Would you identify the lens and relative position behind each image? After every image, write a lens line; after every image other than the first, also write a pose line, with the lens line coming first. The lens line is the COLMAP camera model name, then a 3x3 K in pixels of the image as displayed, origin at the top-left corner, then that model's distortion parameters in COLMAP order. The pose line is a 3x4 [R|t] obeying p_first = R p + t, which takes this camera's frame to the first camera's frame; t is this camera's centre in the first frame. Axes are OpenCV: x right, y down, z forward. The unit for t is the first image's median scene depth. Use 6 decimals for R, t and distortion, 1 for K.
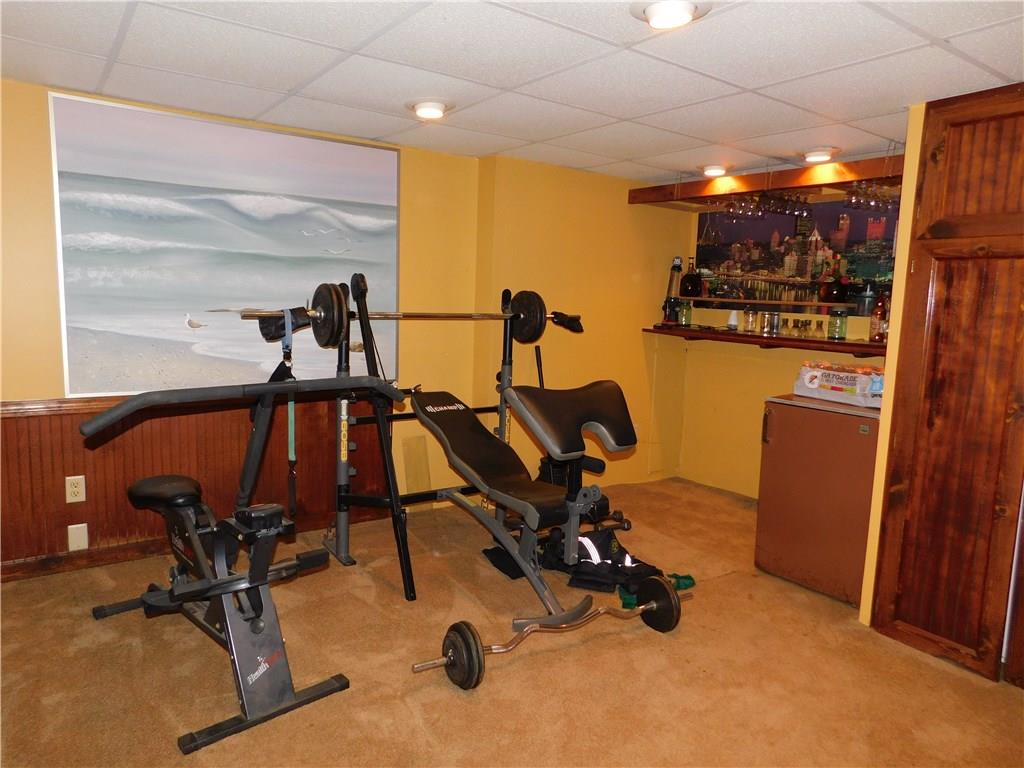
lens RADIAL K [[688.6, 0, 515.1], [0, 688.6, 382.5], [0, 0, 1]] dist [-0.036869, 0.023339]
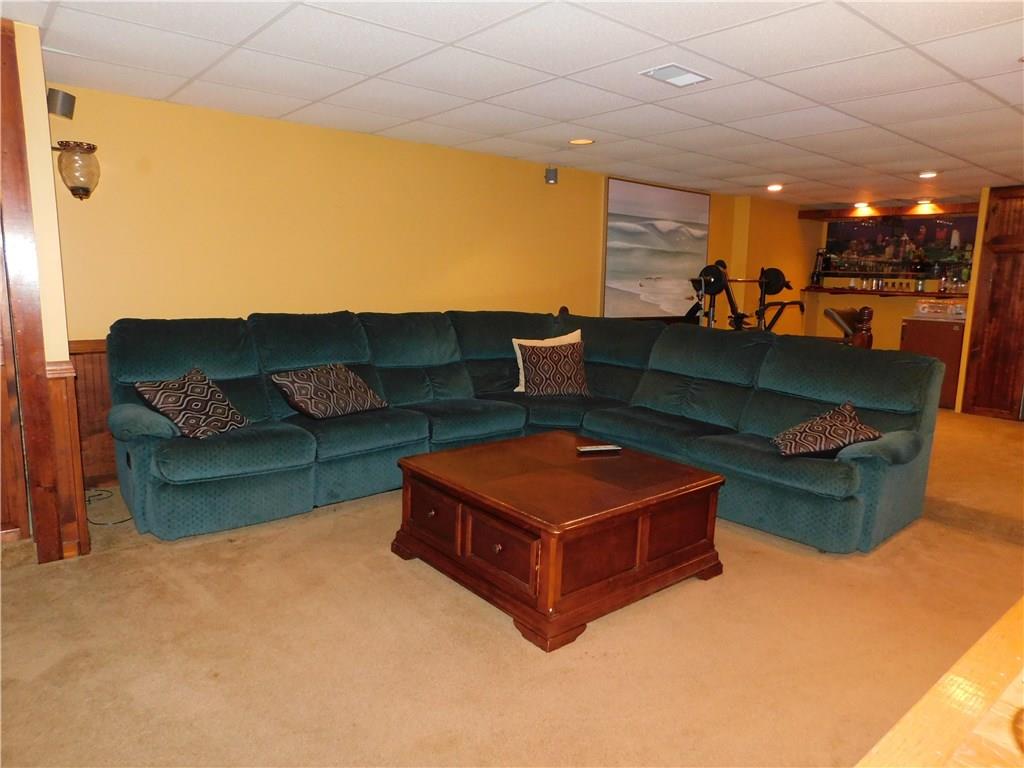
lens RADIAL K [[688.6, 0, 507.7], [0, 688.6, 385.5], [0, 0, 1]] dist [-0.036869, 0.023339]
pose [[0.997137, -0.022958, 0.072043, -1.003743], [0.020508, 0.999192, 0.034563, 0.133709], [-0.072778, -0.032987, 0.996803, -1.010807]]
